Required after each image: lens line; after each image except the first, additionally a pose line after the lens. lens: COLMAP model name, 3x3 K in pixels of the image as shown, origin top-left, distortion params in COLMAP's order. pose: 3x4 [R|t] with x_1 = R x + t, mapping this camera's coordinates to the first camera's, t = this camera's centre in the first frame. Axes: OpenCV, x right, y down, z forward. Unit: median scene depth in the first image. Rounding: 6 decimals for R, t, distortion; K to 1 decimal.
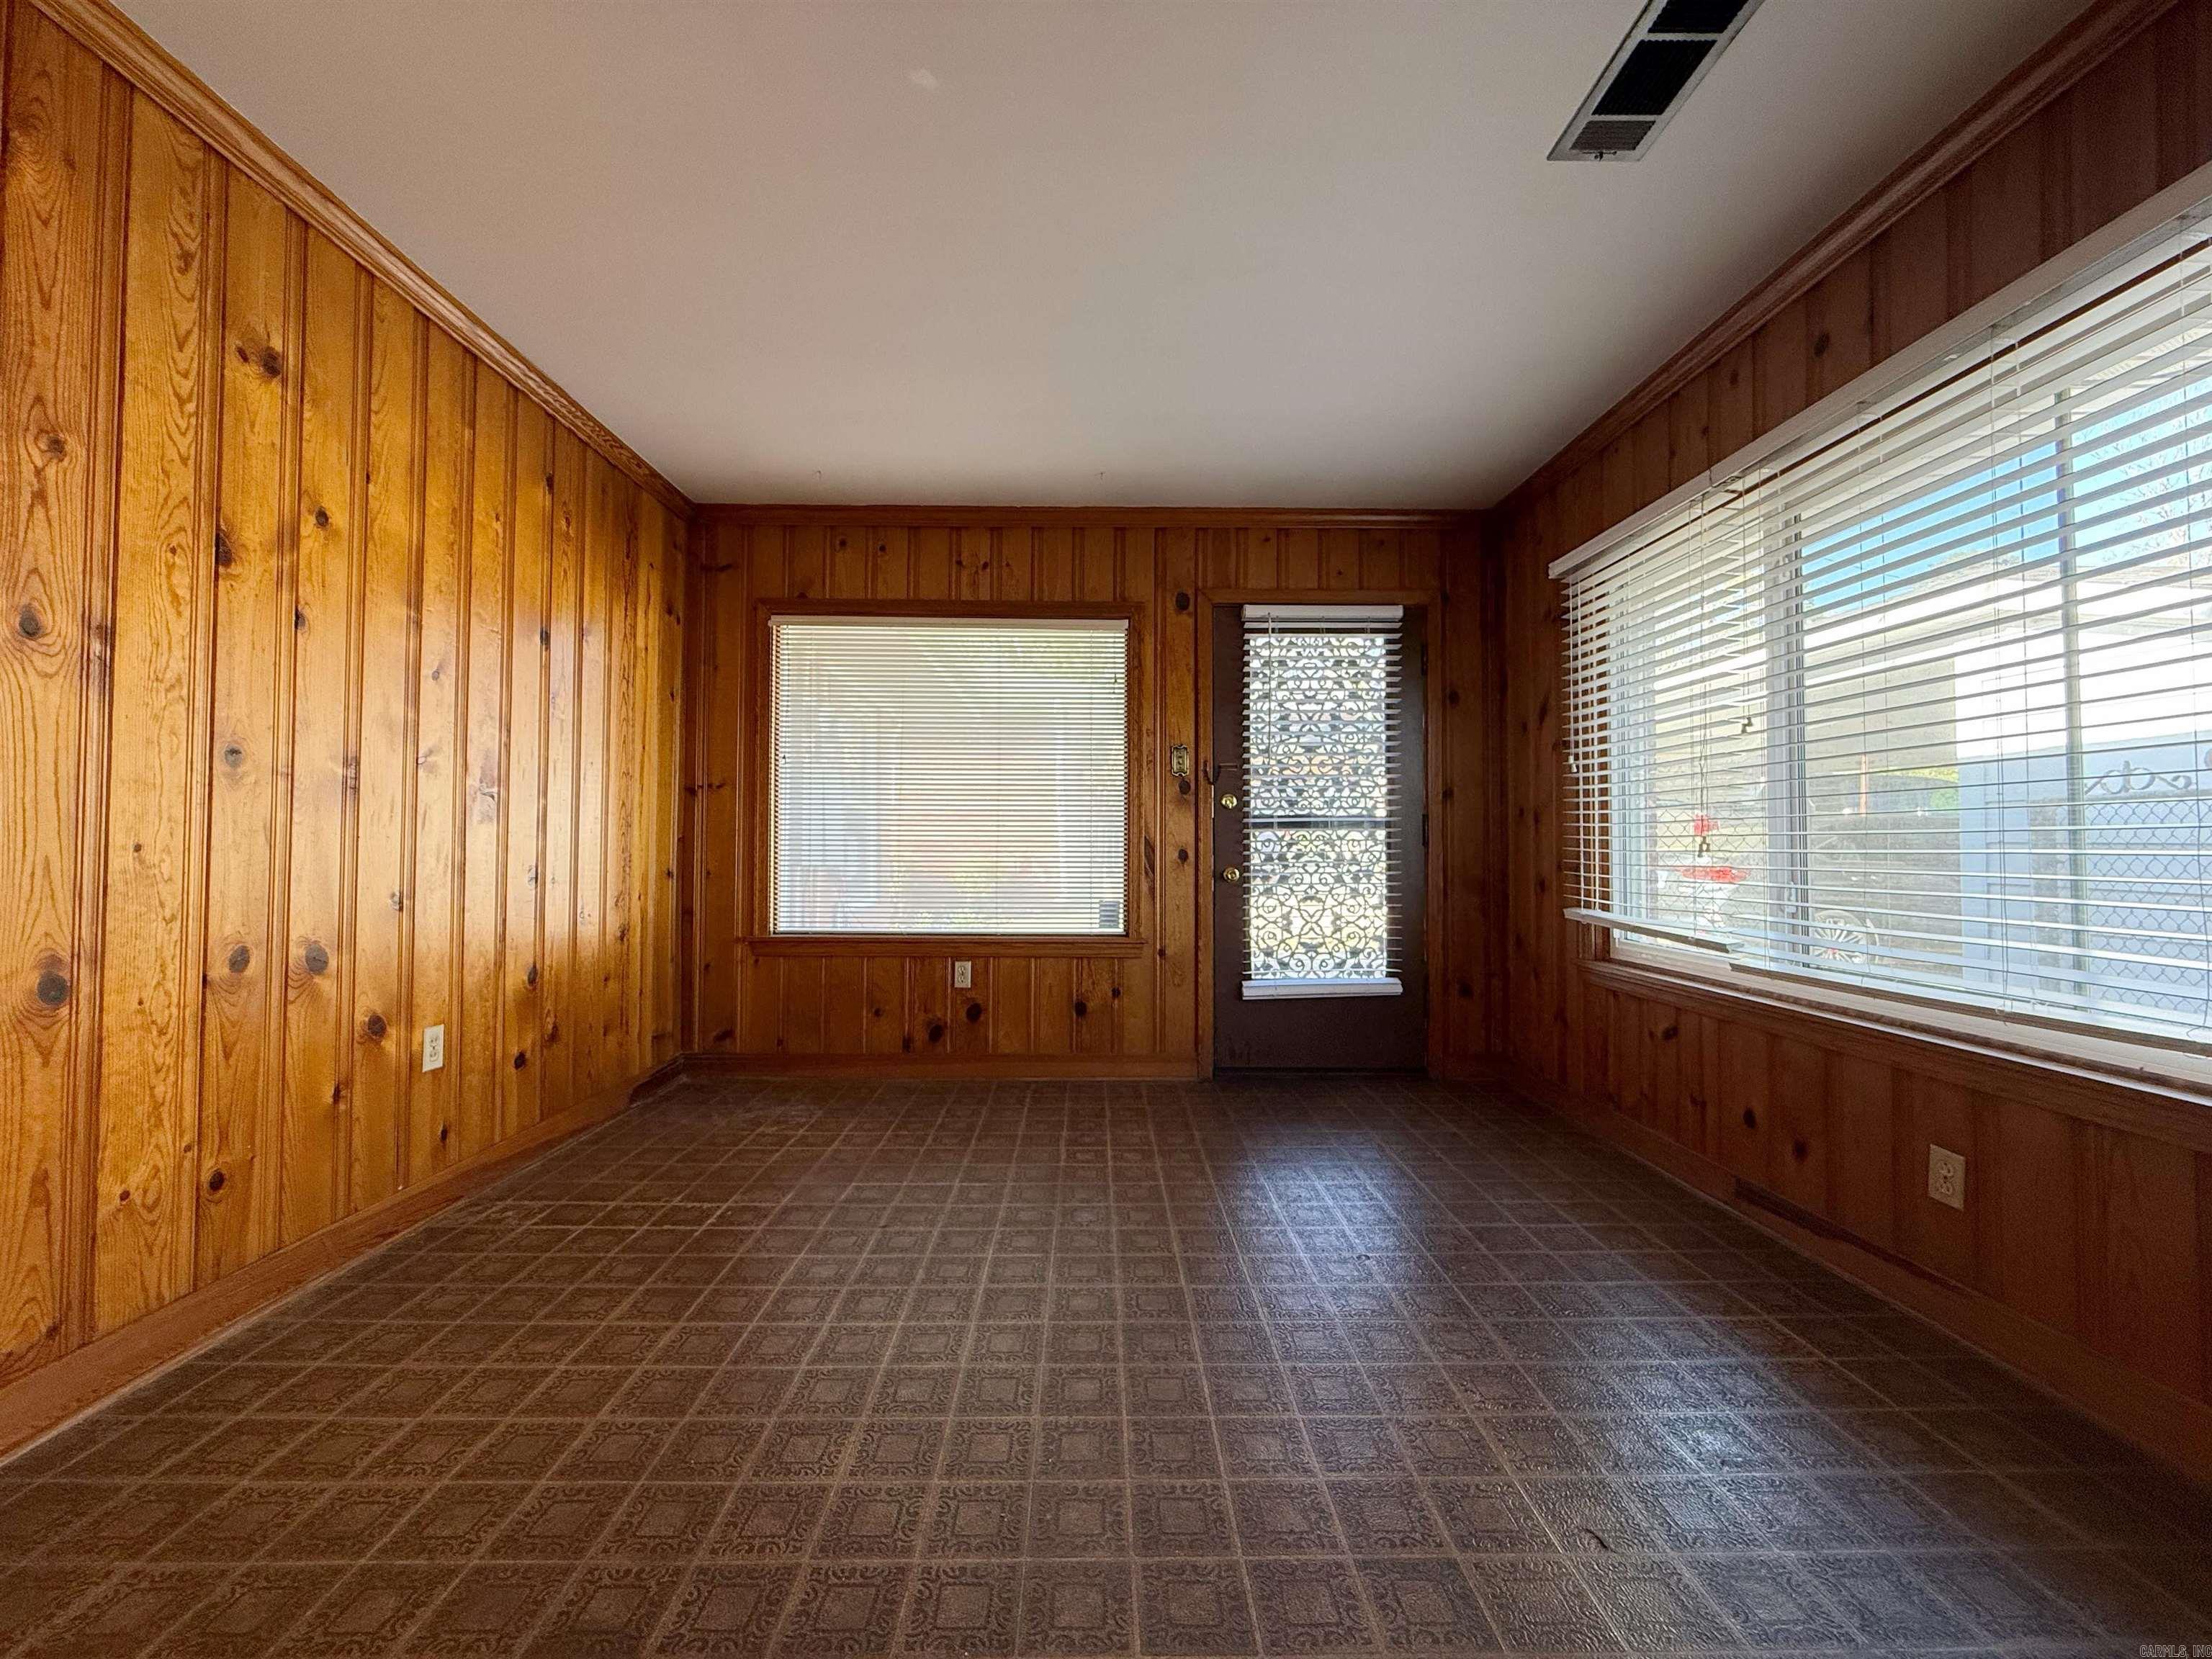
lens RADIAL K [[881.5, 0, 1104.1], [0, 881.5, 827.7], [0, 0, 1]] dist [-0.001044, -0.000046]
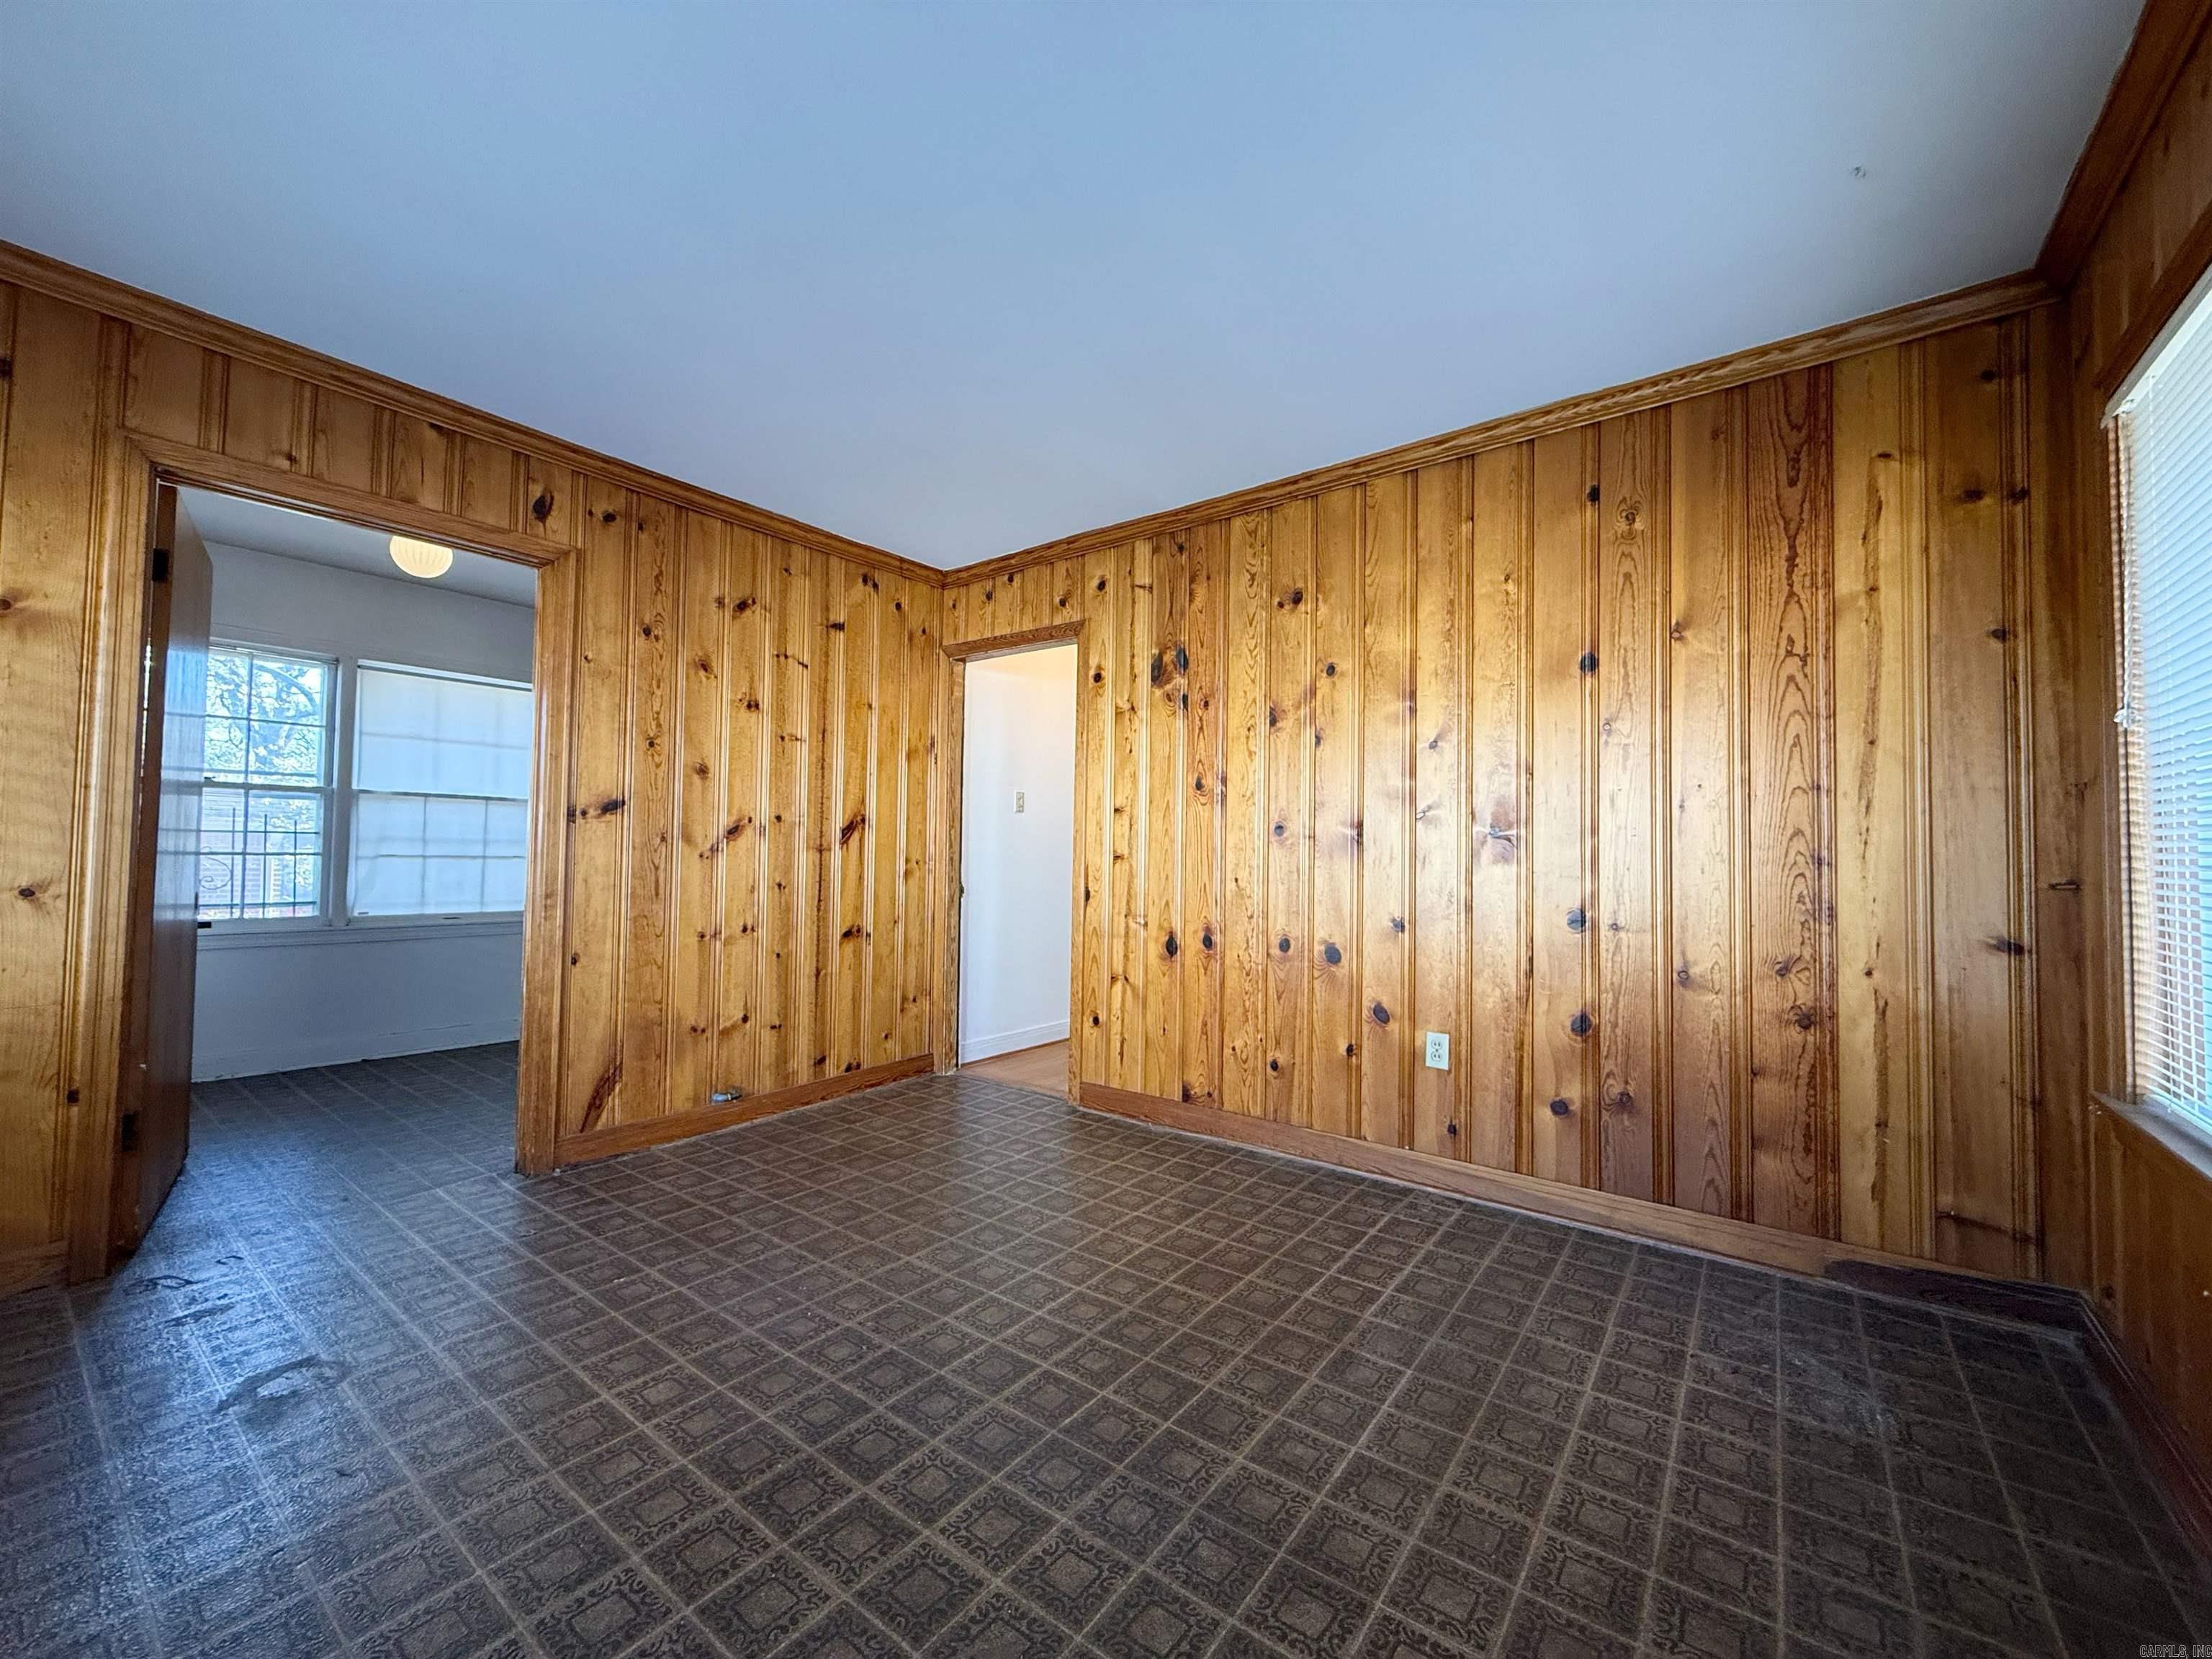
lens RADIAL K [[877.0, 0, 1104.7], [0, 877.0, 829.0], [0, 0, 1]] dist [-0.000958, -0.000105]
pose [[-0.613769, -0.036778, -0.788629, 0.522534], [0.004832, 0.998721, -0.050336, 0.003798], [0.789471, -0.034706, -0.612806, 1.494664]]
